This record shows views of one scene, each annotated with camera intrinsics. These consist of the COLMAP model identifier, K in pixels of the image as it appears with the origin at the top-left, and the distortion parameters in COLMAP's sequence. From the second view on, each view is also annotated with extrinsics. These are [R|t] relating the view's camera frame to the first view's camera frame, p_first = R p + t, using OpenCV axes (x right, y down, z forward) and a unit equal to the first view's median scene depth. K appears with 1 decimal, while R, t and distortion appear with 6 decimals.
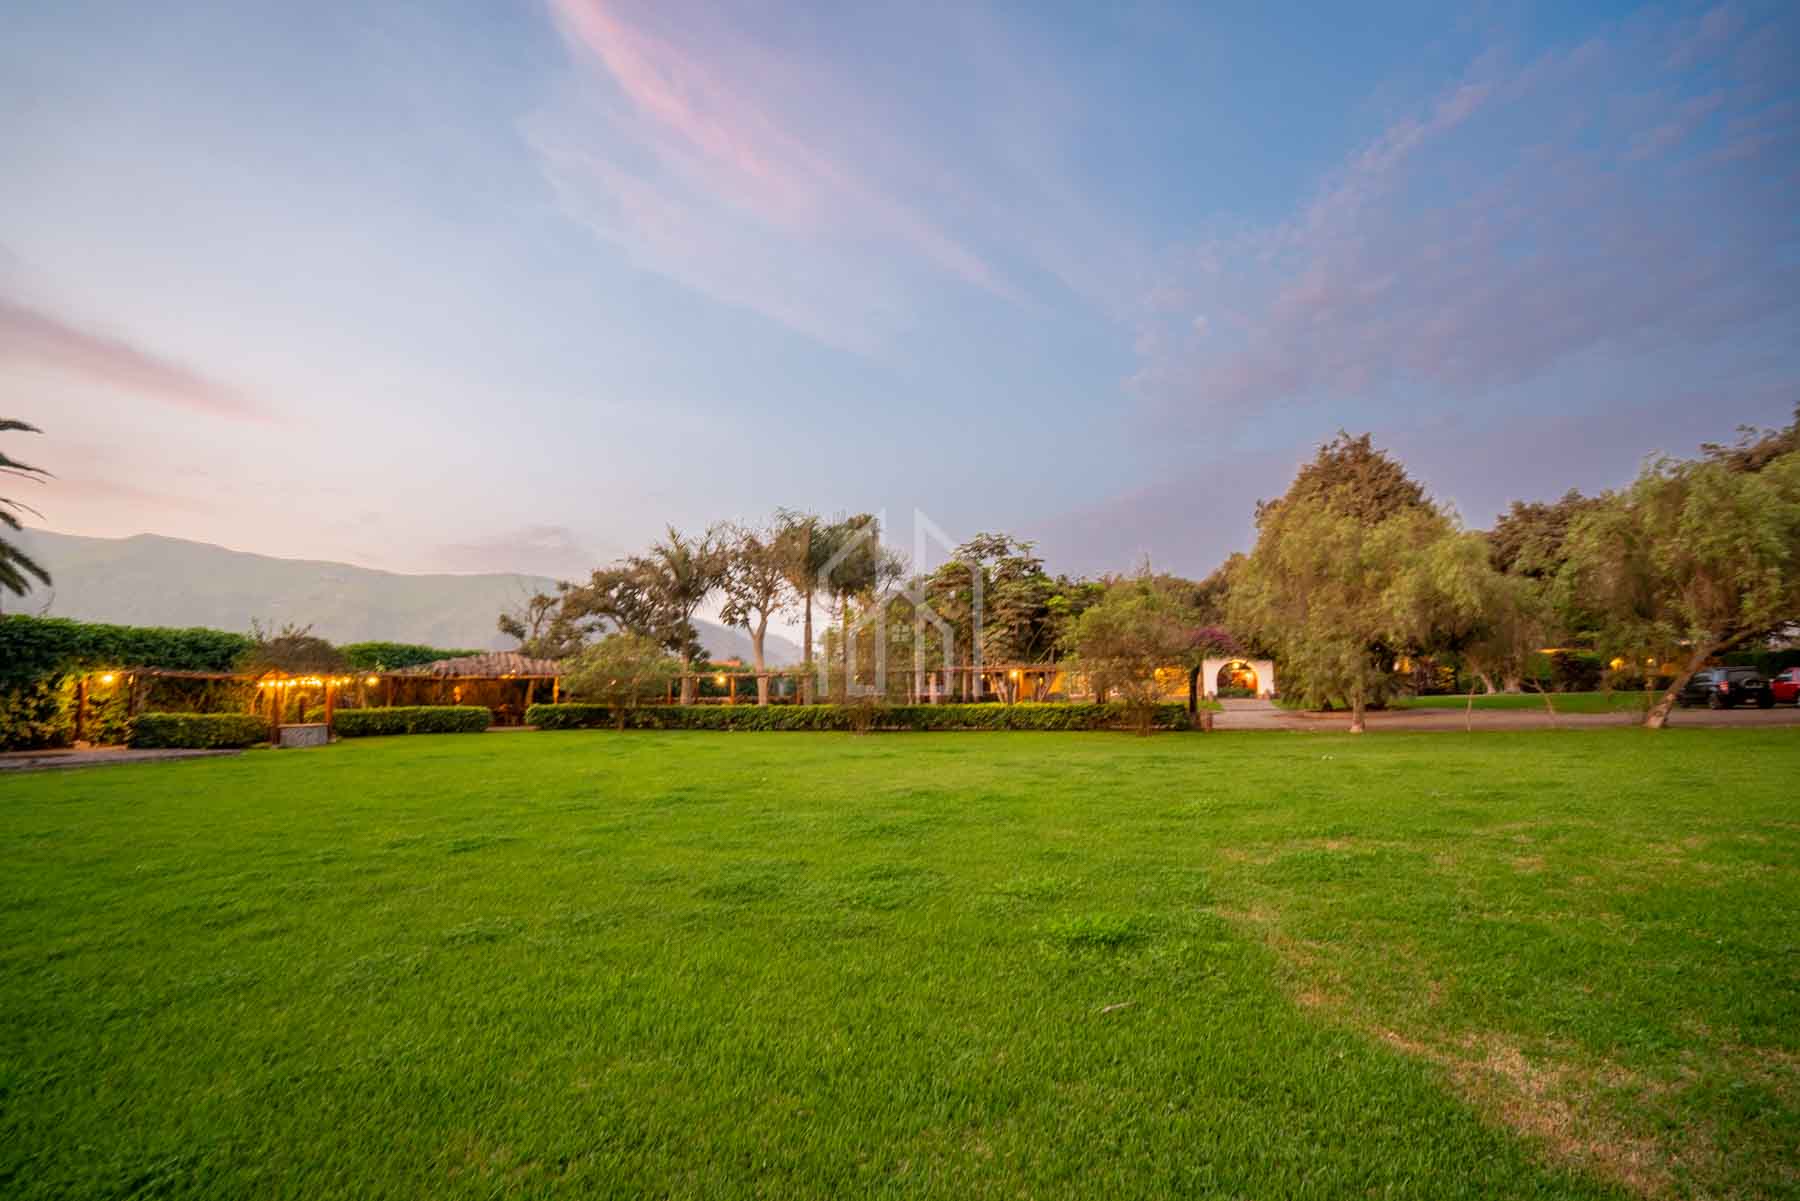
lens RADIAL K [[850.7, 0, 889.6], [0, 850.7, 600.5], [0, 0, 1]] dist [-0.000134, 0.000977]
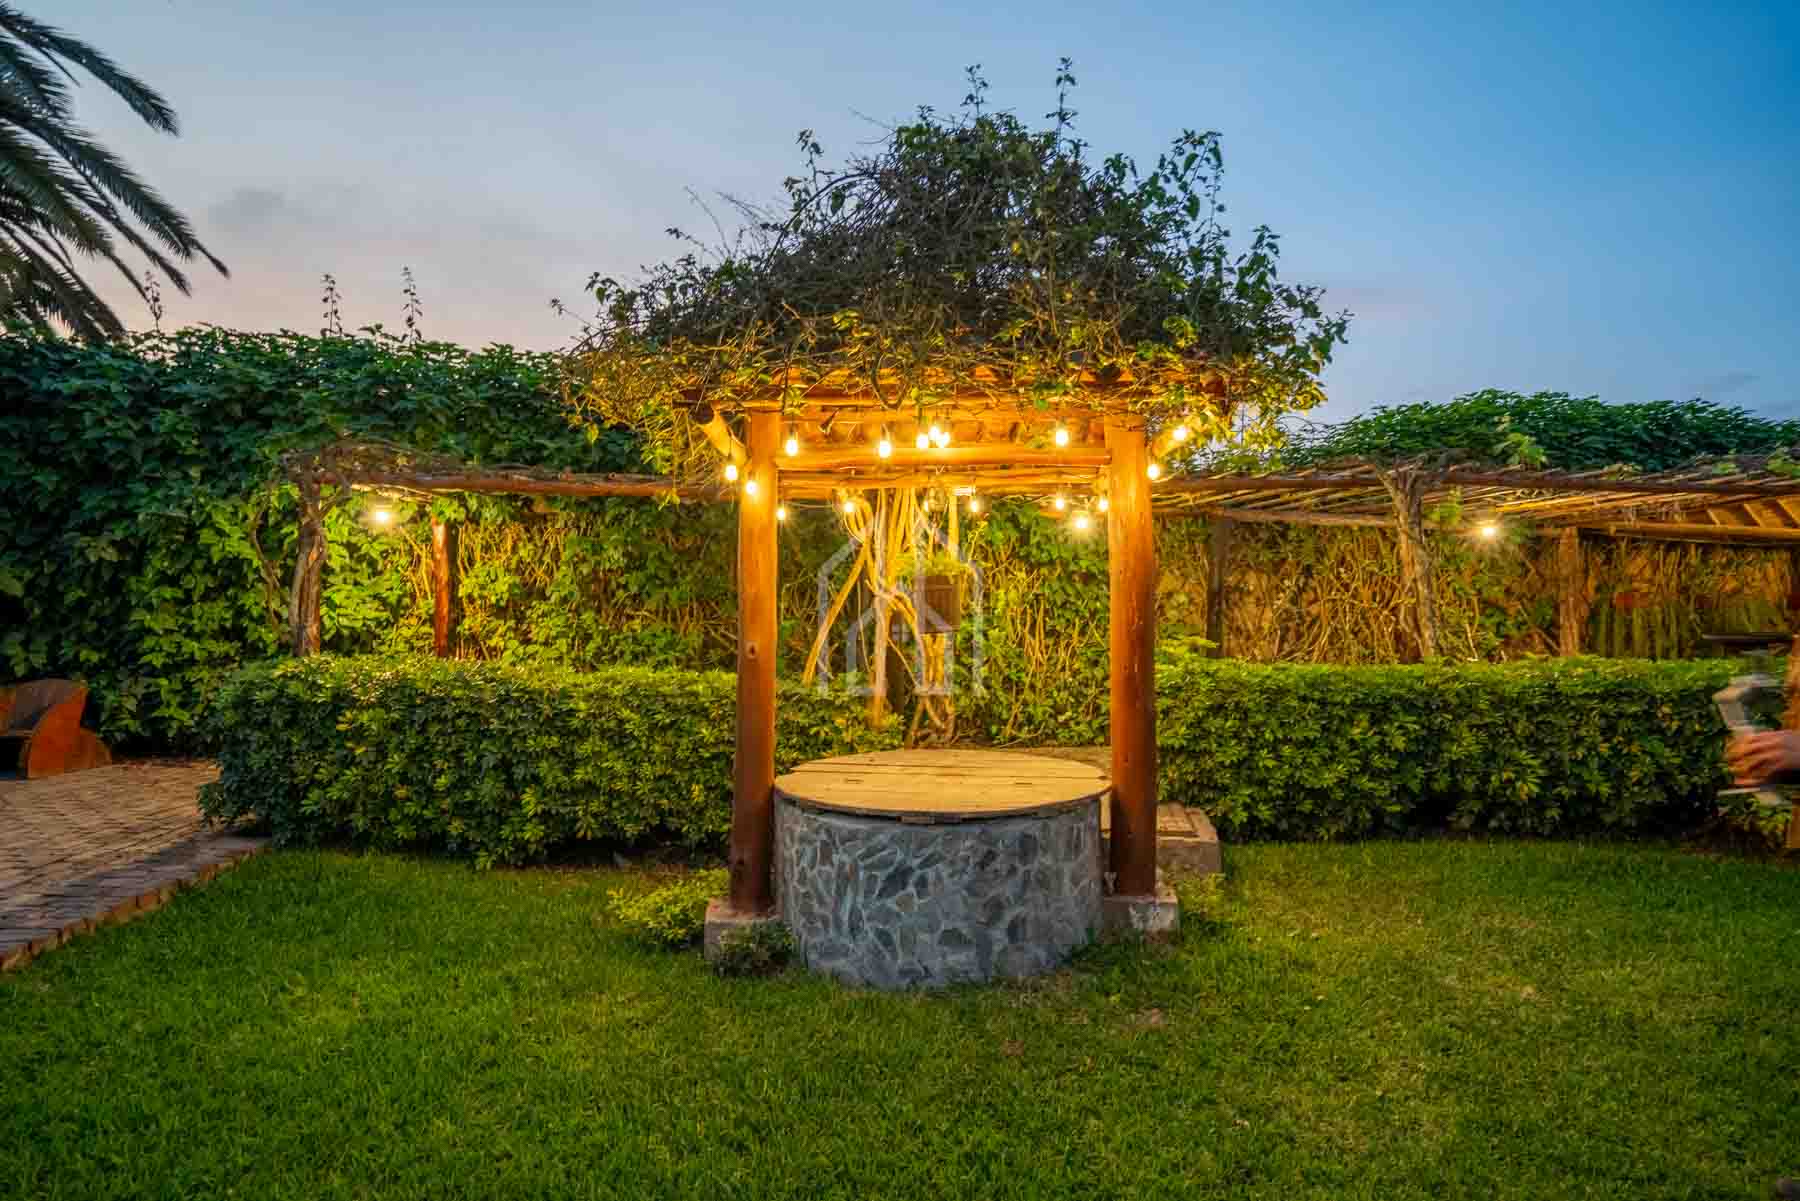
lens RADIAL K [[850.7, 0, 902.2], [0, 850.7, 614.9], [0, 0, 1]] dist [-0.000134, 0.000977]
pose [[0.374251, -0.020987, -0.927090, -0.740696], [0.114631, 0.993123, 0.023793, 0.151056], [0.920215, -0.115178, 0.374083, 1.248297]]
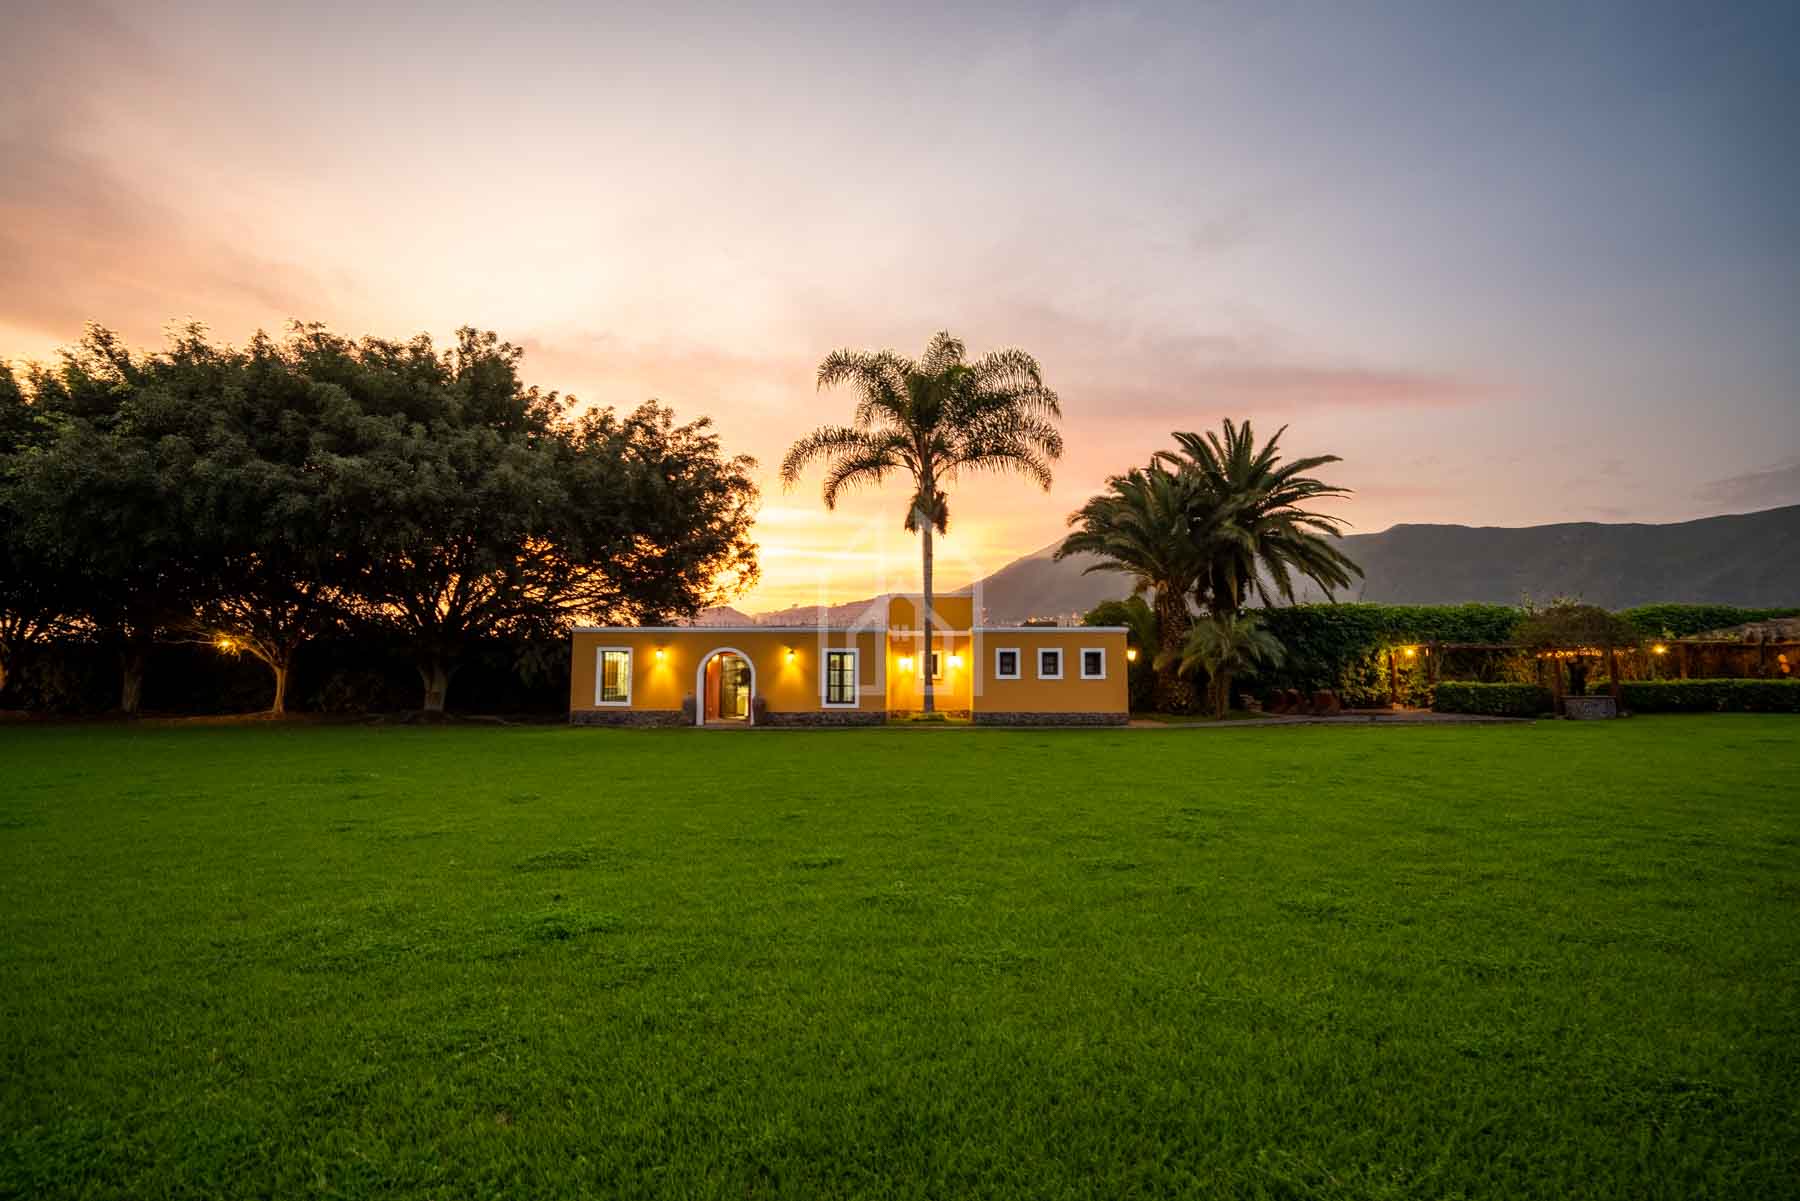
lens RADIAL K [[850.7, 0, 887.8], [0, 850.7, 596.4], [0, 0, 1]] dist [-0.000134, 0.000977]
pose [[0.299604, -0.077474, -0.950913, -0.005896], [0.106297, 0.993203, -0.047429, -0.005249], [0.948124, -0.086869, 0.305803, -0.040050]]
